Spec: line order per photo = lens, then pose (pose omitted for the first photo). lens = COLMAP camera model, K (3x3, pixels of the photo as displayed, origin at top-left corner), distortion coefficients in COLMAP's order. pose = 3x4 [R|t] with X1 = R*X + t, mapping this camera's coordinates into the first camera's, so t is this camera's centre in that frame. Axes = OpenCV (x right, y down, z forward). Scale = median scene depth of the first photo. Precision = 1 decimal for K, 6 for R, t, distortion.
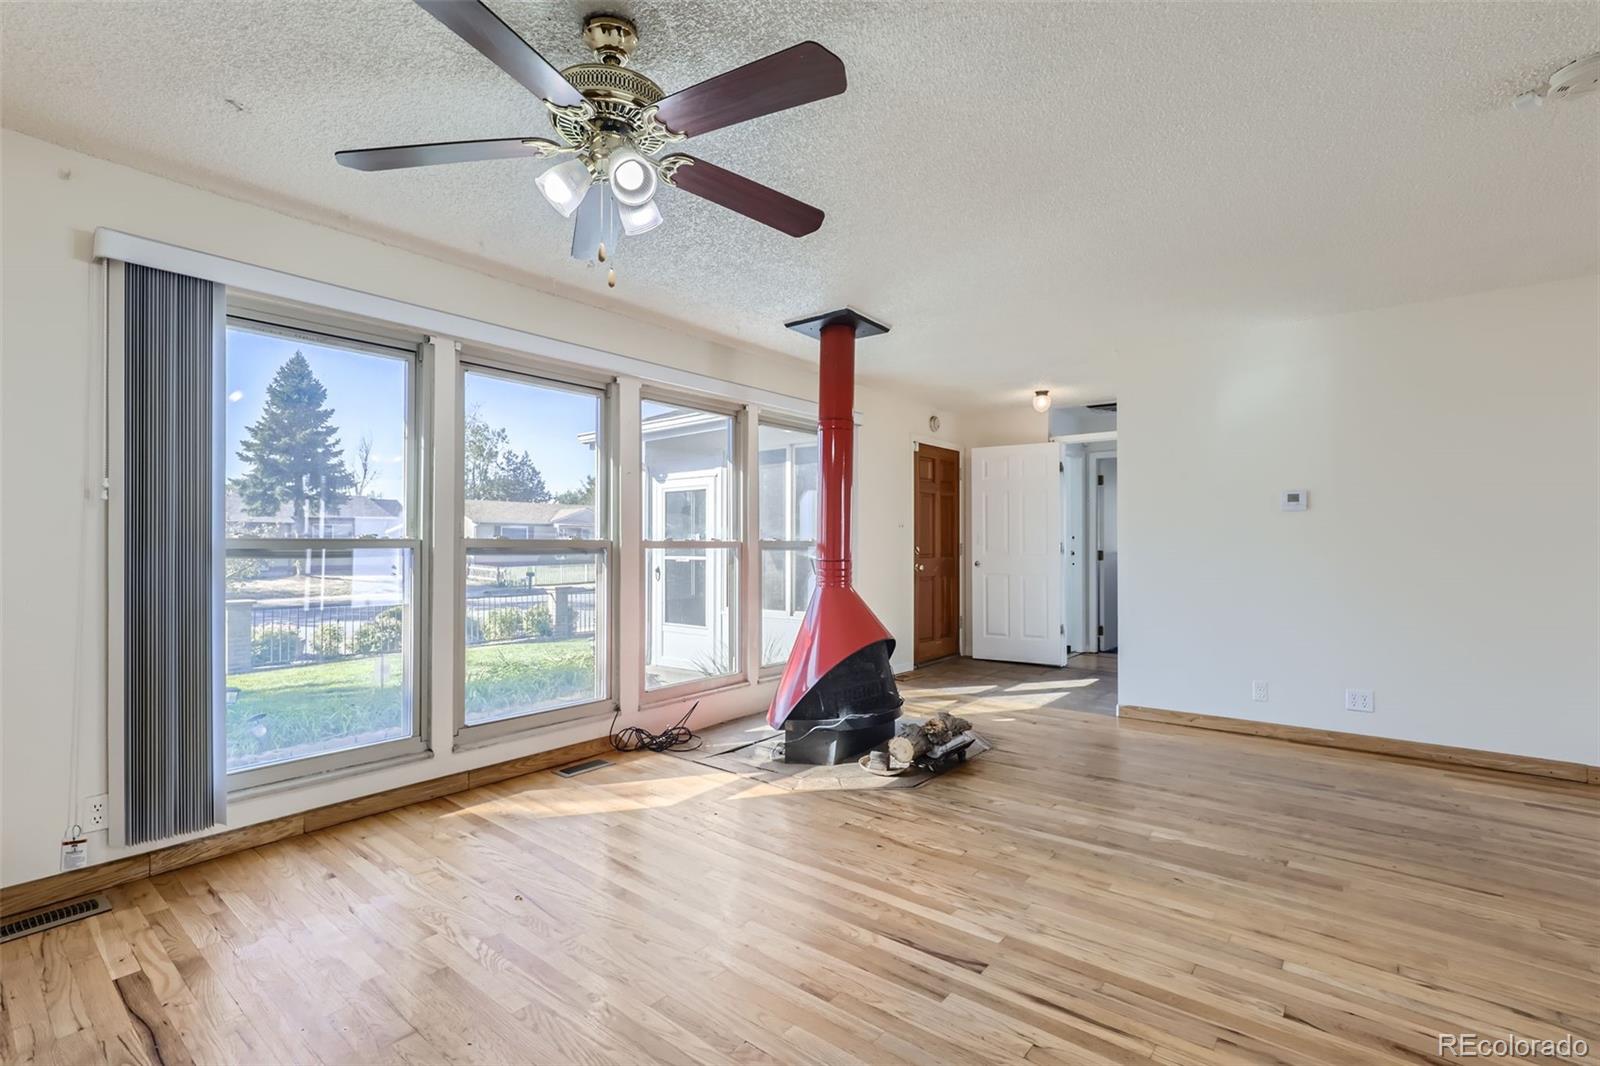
lens RADIAL K [[733.6, 0, 807.8], [0, 733.6, 535.0], [0, 0, 1]] dist [0.004135, 0.000450]
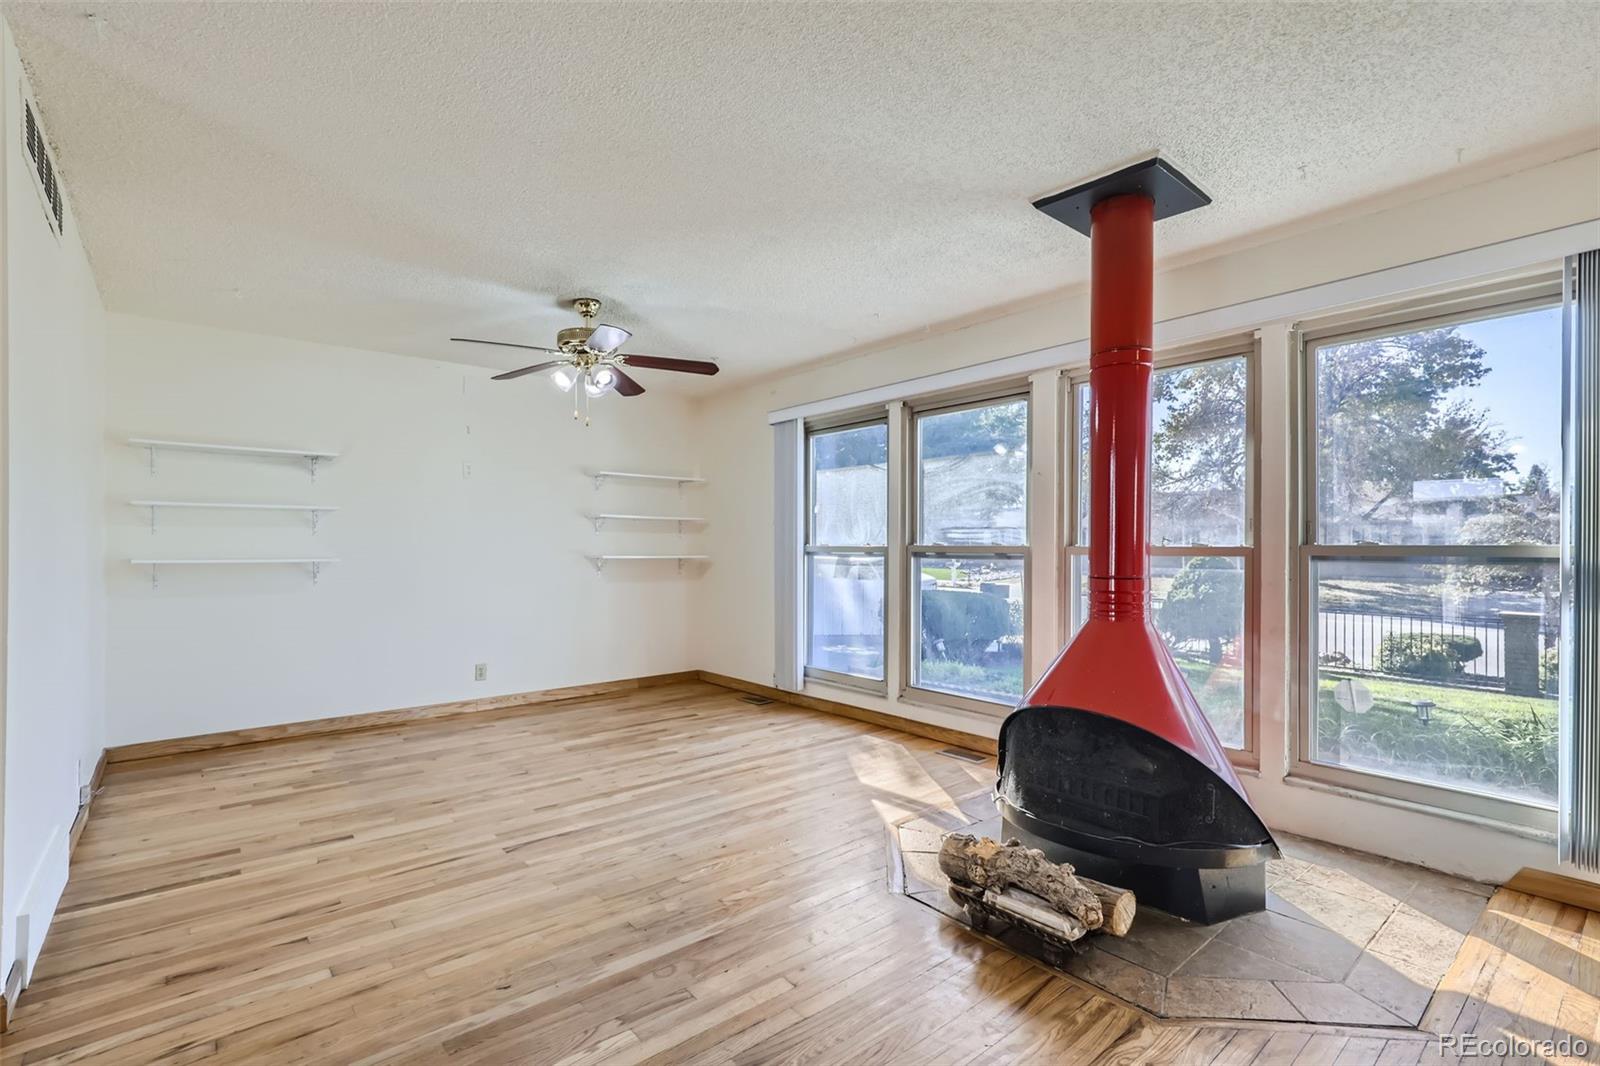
lens RADIAL K [[733.6, 0, 801.8], [0, 733.6, 545.1], [0, 0, 1]] dist [0.004135, 0.000450]
pose [[-0.198656, -0.002299, -0.980067, 1.099063], [0.009291, 0.999948, -0.004229, 0.011312], [0.980025, -0.009946, -0.198624, 1.342642]]
